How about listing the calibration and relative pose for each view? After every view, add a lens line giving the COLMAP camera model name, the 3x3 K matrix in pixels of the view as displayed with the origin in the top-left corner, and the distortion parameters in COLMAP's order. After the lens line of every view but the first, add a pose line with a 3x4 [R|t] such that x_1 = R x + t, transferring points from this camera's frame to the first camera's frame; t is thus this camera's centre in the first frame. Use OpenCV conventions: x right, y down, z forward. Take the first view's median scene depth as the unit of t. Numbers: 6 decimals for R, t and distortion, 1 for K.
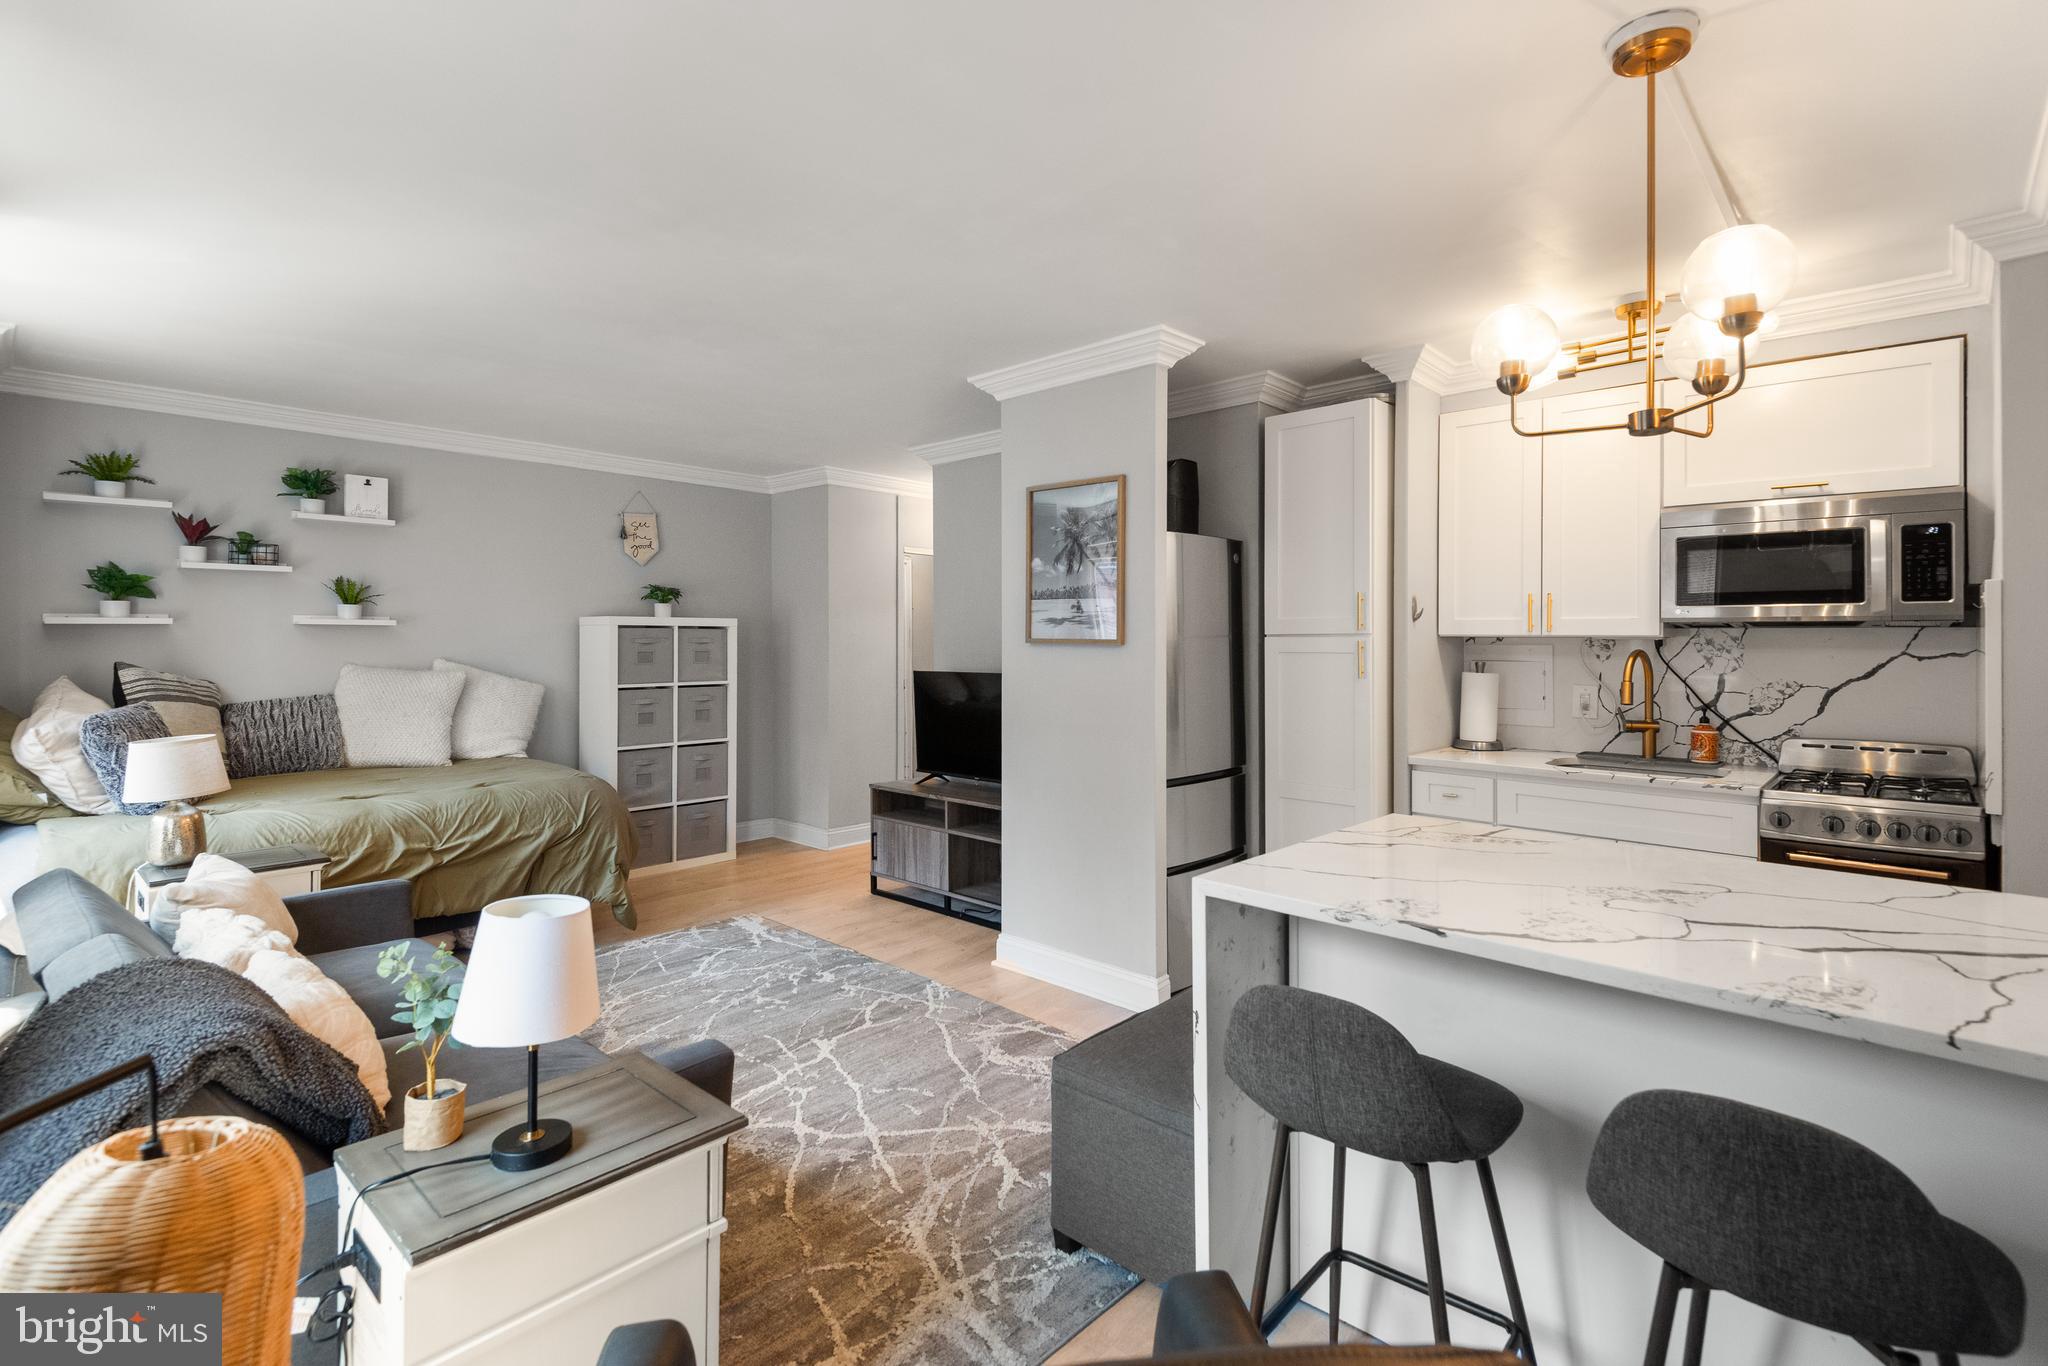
lens RADIAL K [[955.5, 0, 1018.1], [0, 955.5, 638.3], [0, 0, 1]] dist [0.039664, -0.025169]
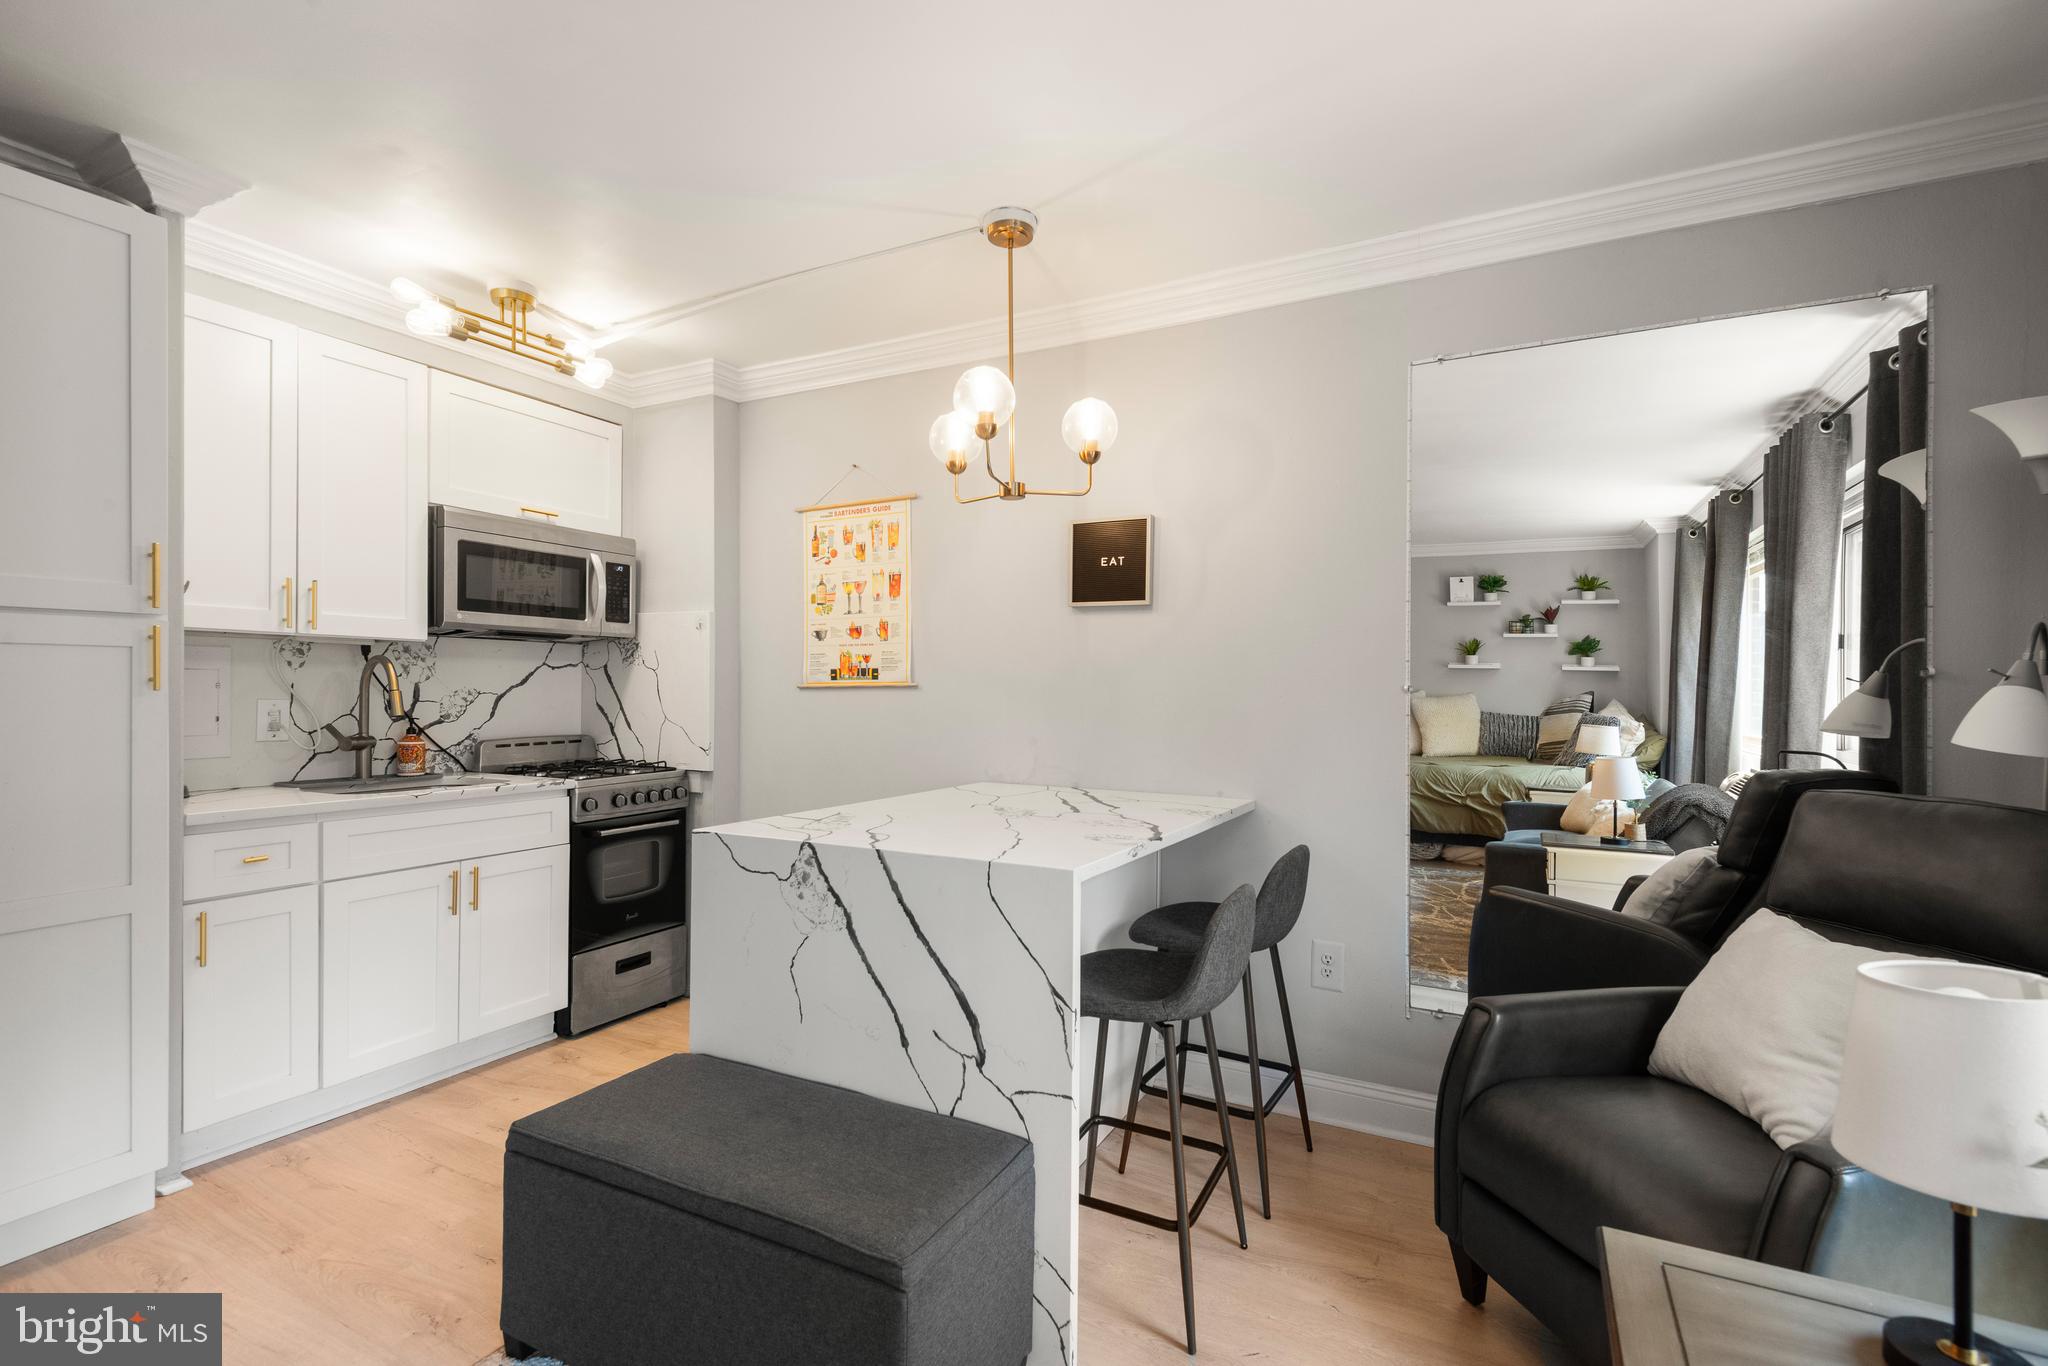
lens RADIAL K [[935.2, 0, 1026.1], [0, 935.2, 693.1], [0, 0, 1]] dist [0.038901, -0.023363]
pose [[-0.266386, -0.005241, 0.963852, -0.341754], [-0.007766, 0.999964, 0.003291, 0.038115], [-0.963835, -0.006609, -0.266418, 0.641829]]
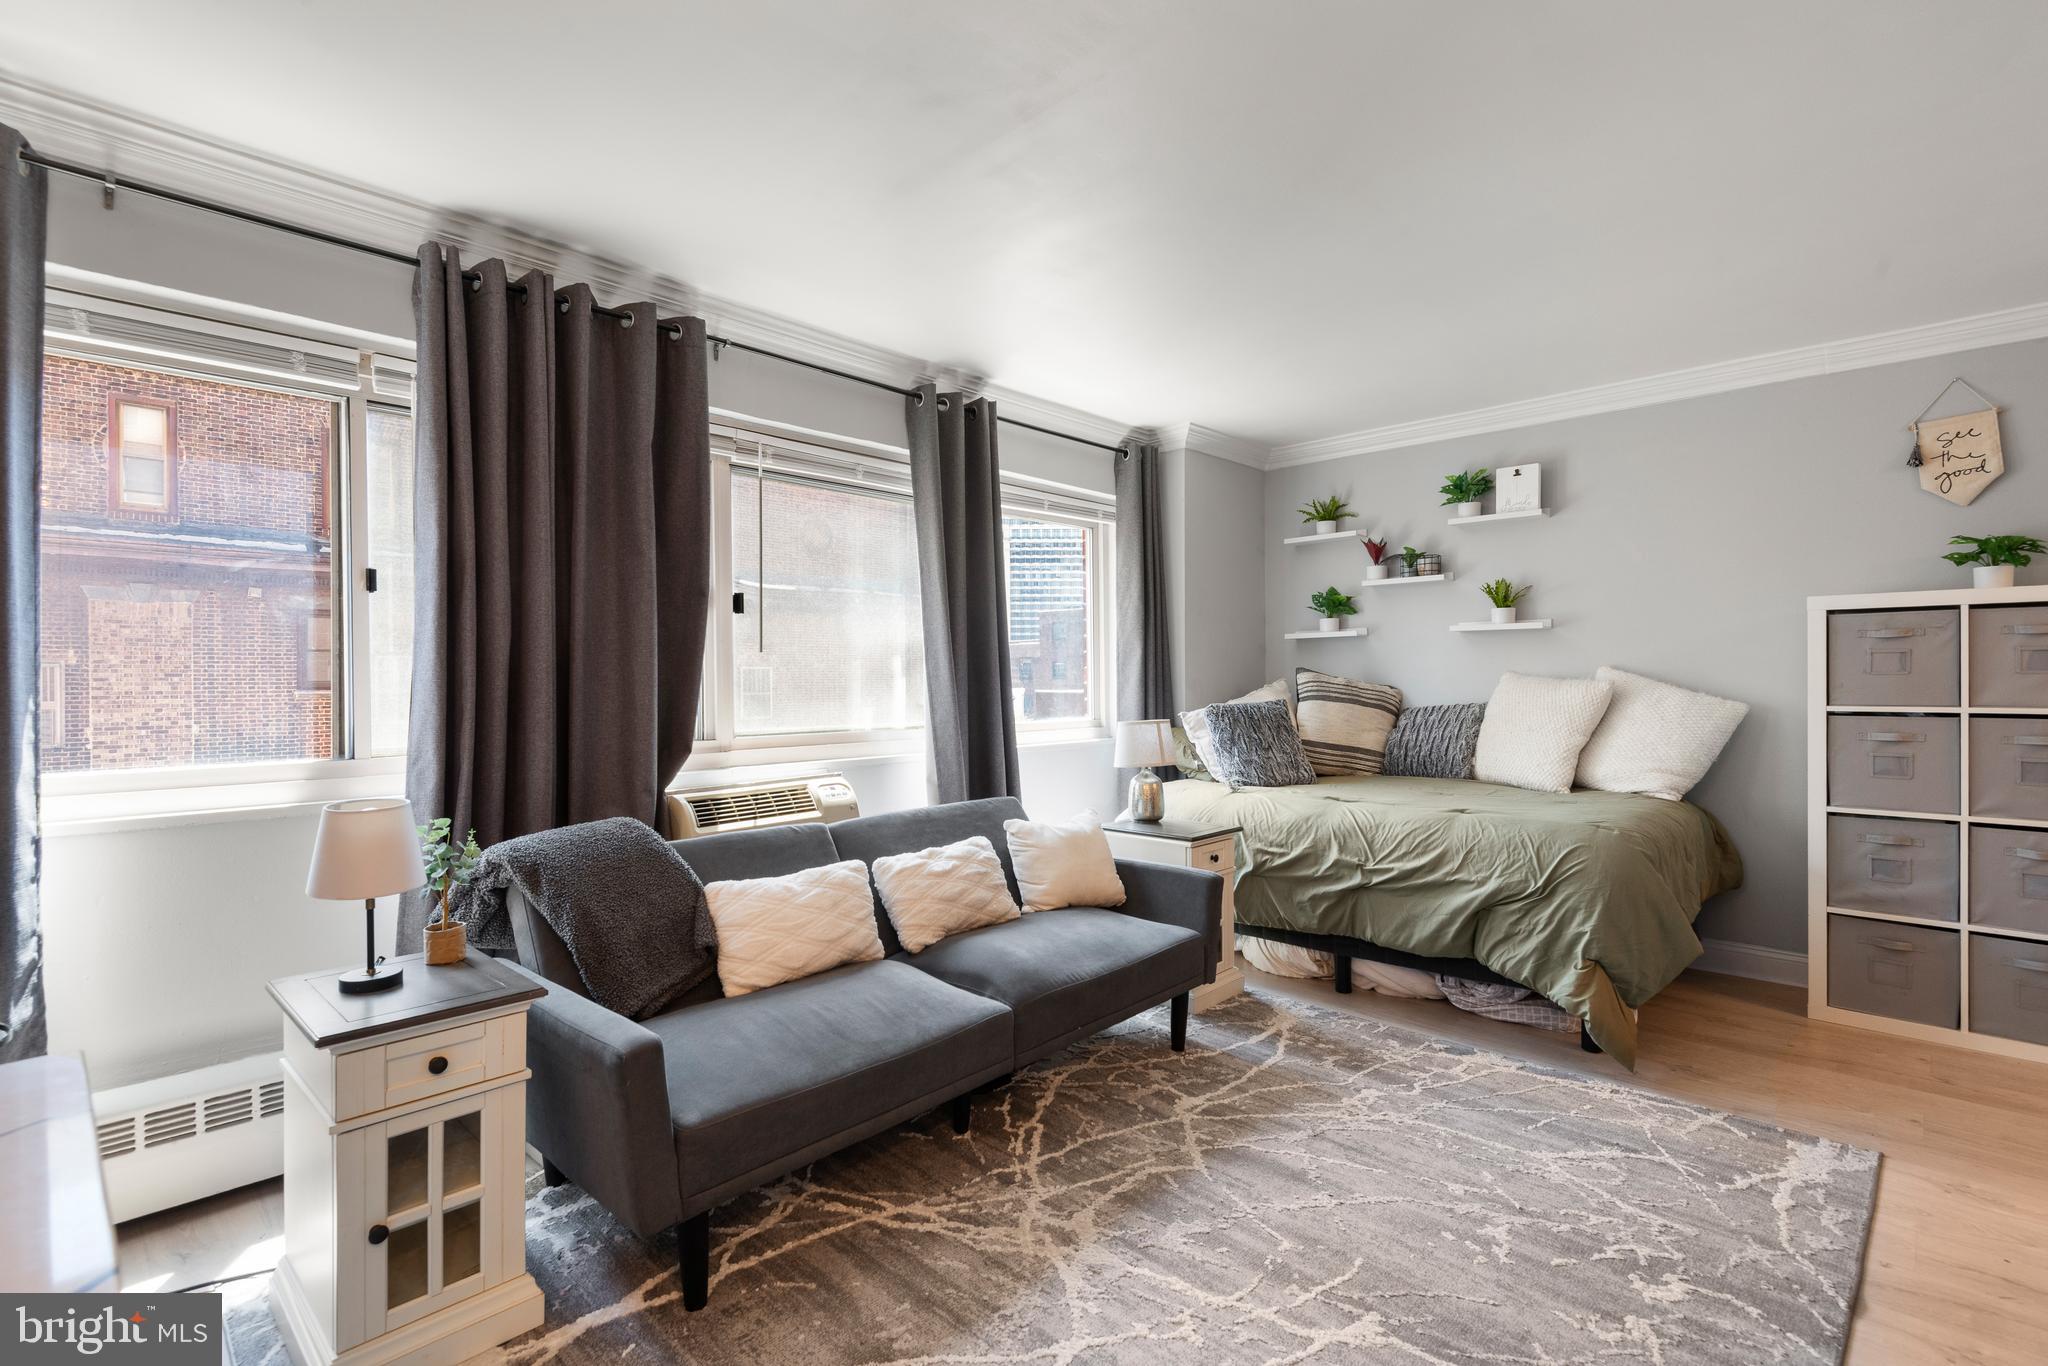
lens RADIAL K [[946.8, 0, 1024.0], [0, 946.8, 683.0], [0, 0, 1]] dist [0.038635, -0.024695]
pose [[-0.009853, 0.002383, -0.999949, 0.306464], [0.005493, 0.999982, 0.002329, 0.042731], [0.999936, -0.005470, -0.009866, 0.714058]]
